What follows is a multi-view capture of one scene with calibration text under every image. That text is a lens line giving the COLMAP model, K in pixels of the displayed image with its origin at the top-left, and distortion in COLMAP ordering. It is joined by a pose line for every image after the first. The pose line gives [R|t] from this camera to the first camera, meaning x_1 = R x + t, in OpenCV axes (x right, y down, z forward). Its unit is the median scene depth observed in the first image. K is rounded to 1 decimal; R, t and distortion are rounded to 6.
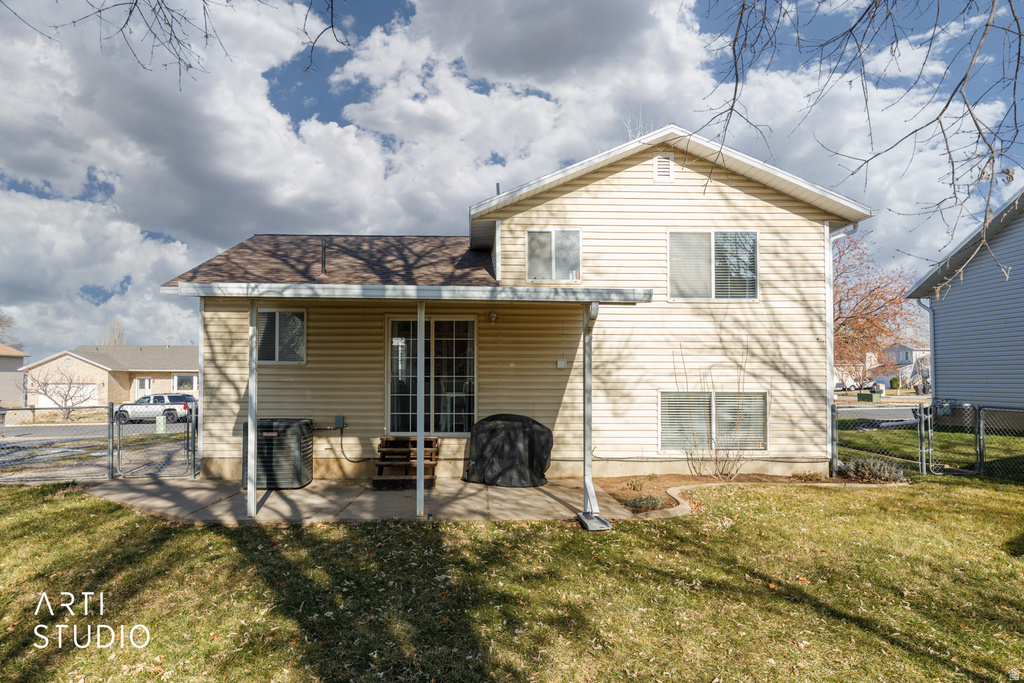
lens RADIAL K [[649.4, 0, 495.1], [0, 649.4, 369.1], [0, 0, 1]] dist [0.016656, 0.000919]
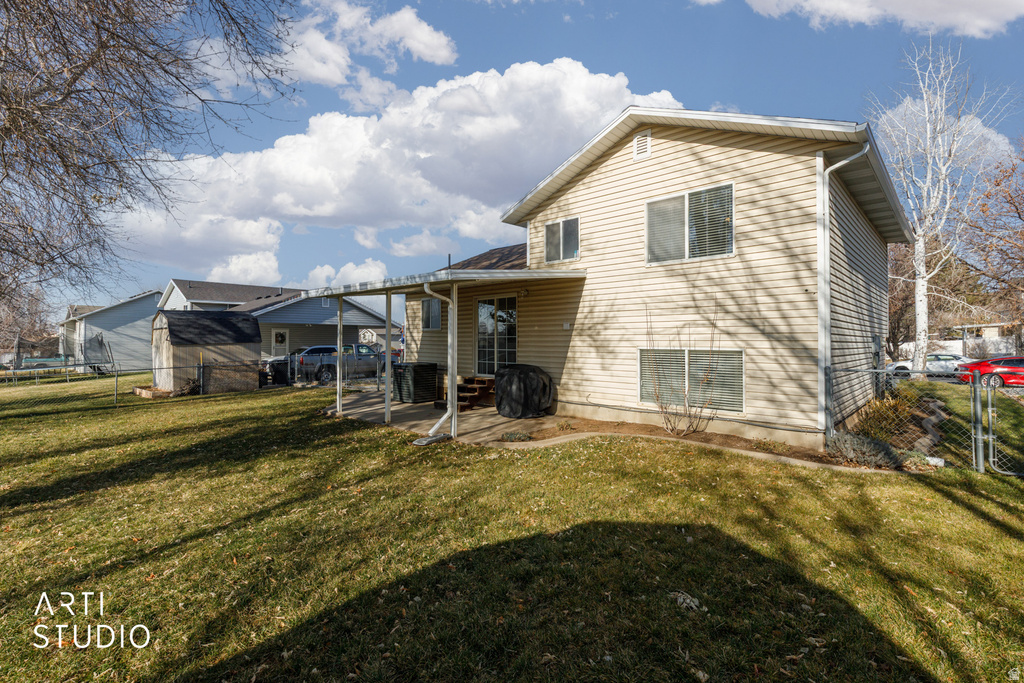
lens RADIAL K [[469.3, 0, 497.2], [0, 469.3, 335.3], [0, 0, 1]] dist [0.014803, -0.001234]
pose [[0.700130, -0.009824, -0.713947, 0.657571], [0.015034, 0.999886, 0.000985, 0.006882], [0.713857, -0.011423, 0.700199, 0.265560]]
